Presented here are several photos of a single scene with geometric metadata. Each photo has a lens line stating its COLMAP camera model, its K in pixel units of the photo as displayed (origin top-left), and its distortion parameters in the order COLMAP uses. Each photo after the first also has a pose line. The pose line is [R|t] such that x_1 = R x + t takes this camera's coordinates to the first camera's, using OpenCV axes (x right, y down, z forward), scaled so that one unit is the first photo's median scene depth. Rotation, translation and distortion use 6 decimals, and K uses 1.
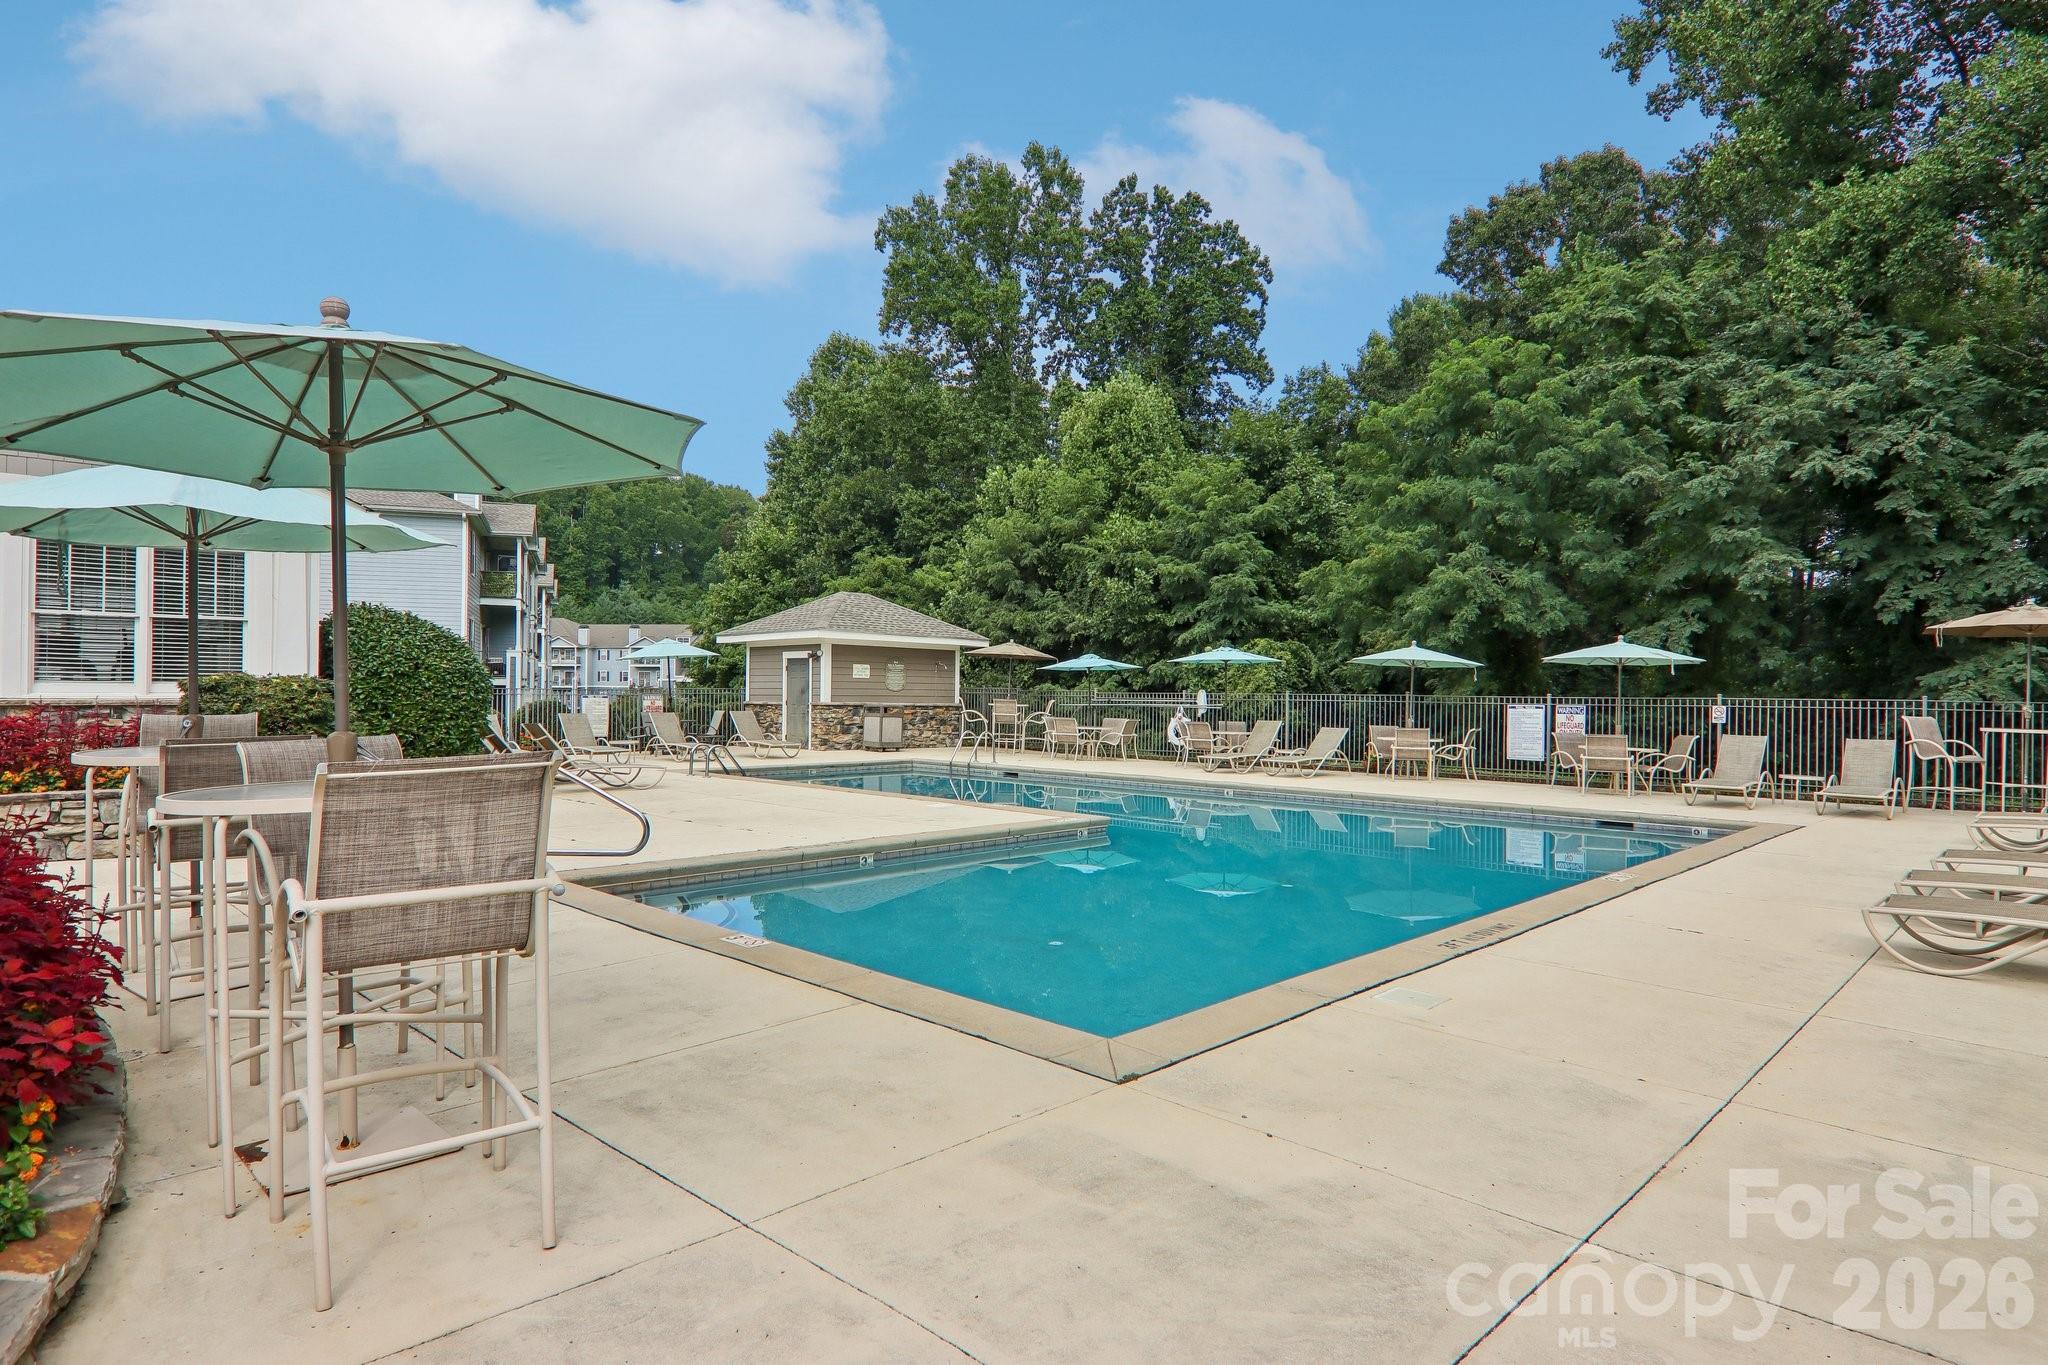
lens RADIAL K [[1133.4, 0, 1052.6], [0, 1133.4, 710.6], [0, 0, 1]] dist [-0.004635, -0.000202]
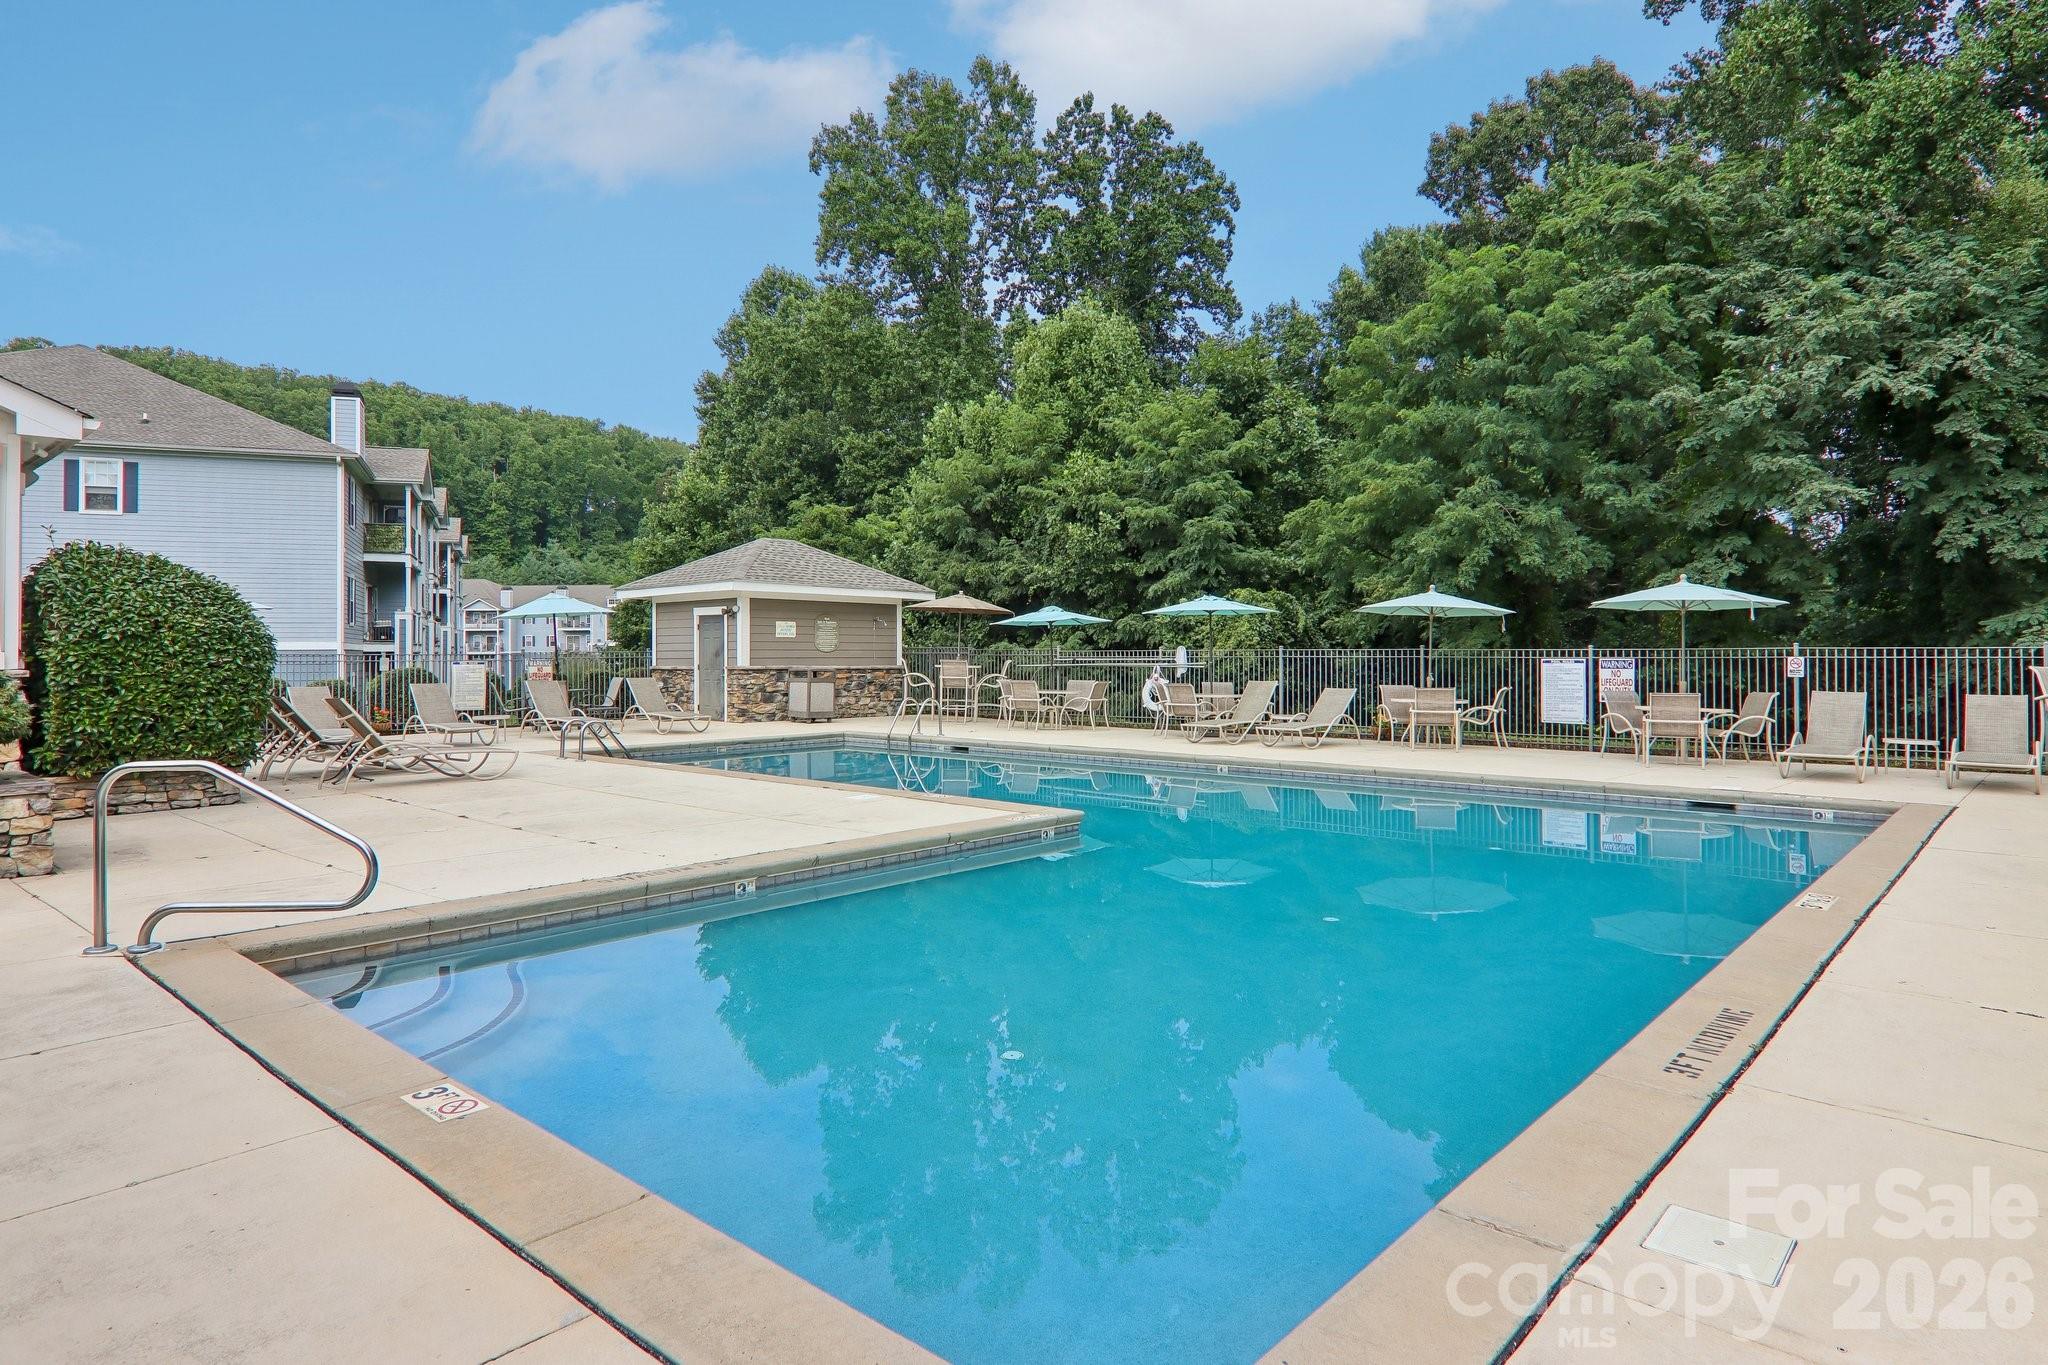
lens RADIAL K [[1133.4, 0, 1052.6], [0, 1133.4, 710.6], [0, 0, 1]] dist [-0.004635, -0.000202]
pose [[0.999261, -0.014333, 0.035664, 0.001580], [0.013084, 0.999301, 0.035020, -0.000546], [-0.036141, -0.034528, 0.998750, 0.116100]]
